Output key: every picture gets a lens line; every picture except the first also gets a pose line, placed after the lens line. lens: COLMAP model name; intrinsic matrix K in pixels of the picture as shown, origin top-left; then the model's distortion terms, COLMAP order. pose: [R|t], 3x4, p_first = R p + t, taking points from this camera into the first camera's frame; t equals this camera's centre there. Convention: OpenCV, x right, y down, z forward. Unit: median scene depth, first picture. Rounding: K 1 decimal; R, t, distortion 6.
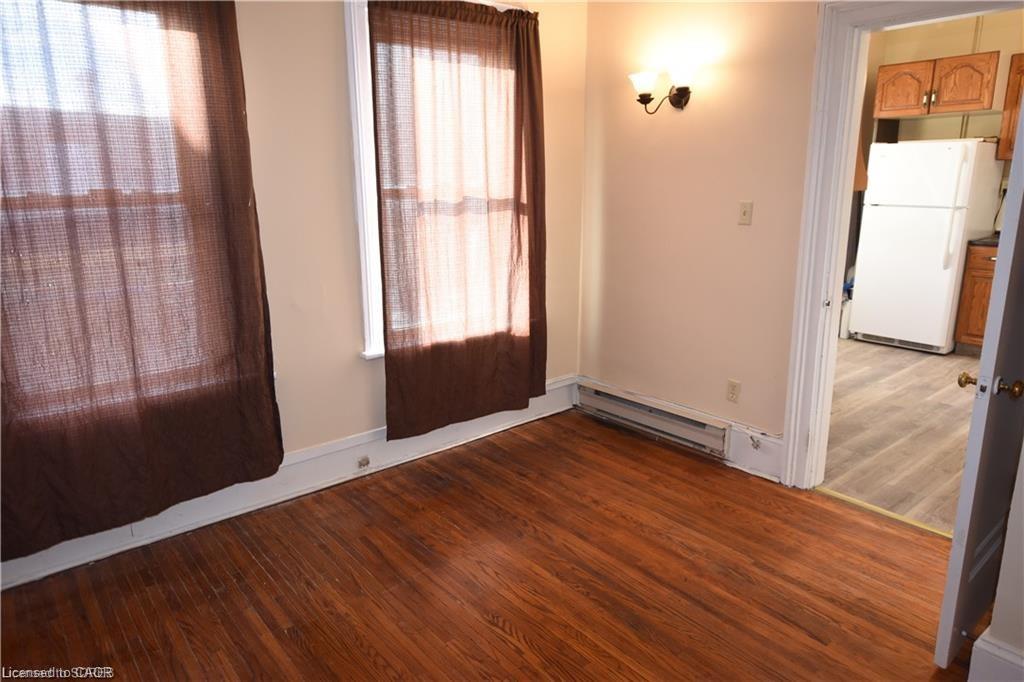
lens RADIAL K [[673.7, 0, 512.5], [0, 673.7, 336.6], [0, 0, 1]] dist [-0.000964, 0.002553]
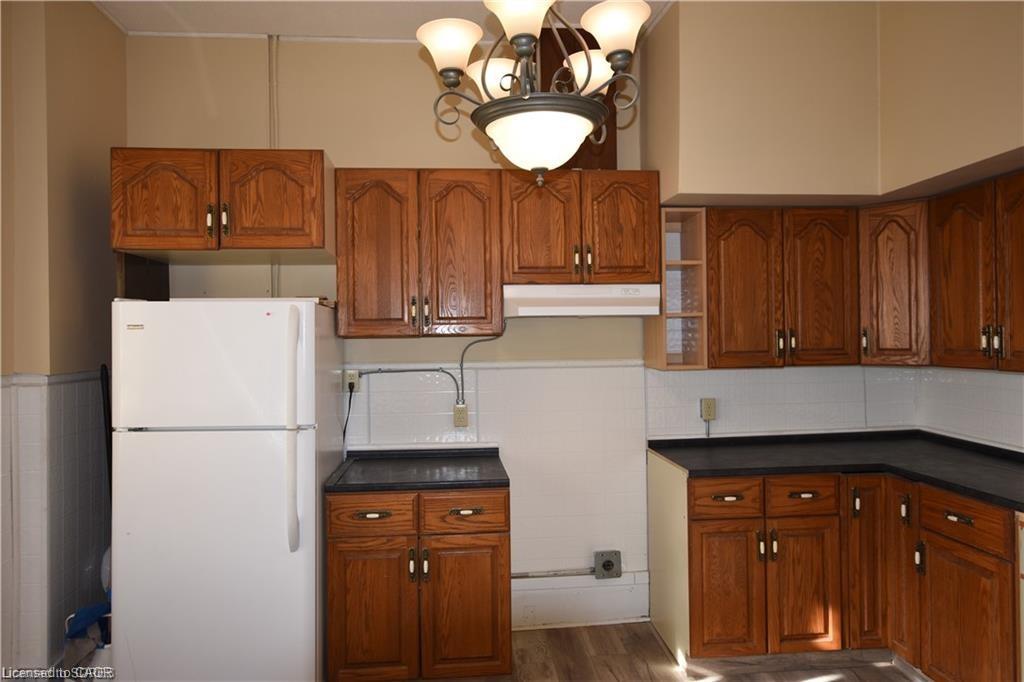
lens RADIAL K [[673.7, 0, 511.1], [0, 673.7, 335.4], [0, 0, 1]] dist [-0.000964, 0.002553]
pose [[0.578478, 0.000218, 0.815698, 0.331481], [0.193872, 0.971308, -0.137750, -0.154142], [-0.792324, 0.237826, 0.561838, 0.558253]]
